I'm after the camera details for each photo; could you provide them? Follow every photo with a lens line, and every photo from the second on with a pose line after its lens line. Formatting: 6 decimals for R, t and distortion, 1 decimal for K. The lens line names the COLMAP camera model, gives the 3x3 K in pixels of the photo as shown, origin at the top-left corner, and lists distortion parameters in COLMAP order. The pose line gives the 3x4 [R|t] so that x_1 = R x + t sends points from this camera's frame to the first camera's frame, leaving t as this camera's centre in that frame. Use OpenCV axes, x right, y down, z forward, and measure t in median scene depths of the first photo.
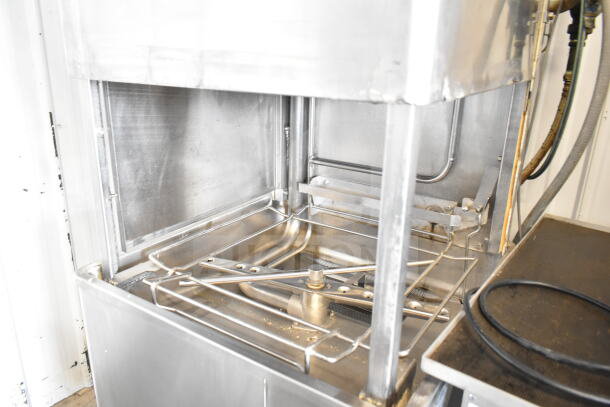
lens RADIAL K [[459.0, 0, 306.0], [0, 459.0, 204.2], [0, 0, 1]] dist [0.011808, 0.004680]
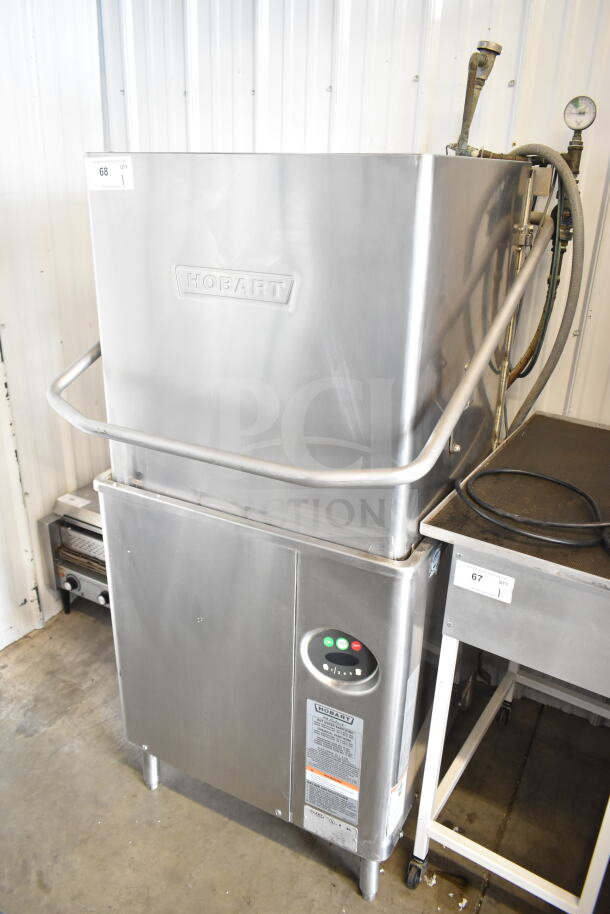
lens RADIAL K [[687.7, 0, 302.8], [0, 687.7, 455.8], [0, 0, 1]] dist [0.011808, 0.004680]
pose [[0.995755, -0.034642, 0.085273, -0.150914], [0.028716, 0.997150, 0.069764, -0.001694], [-0.087447, -0.067019, 0.993912, -0.560261]]
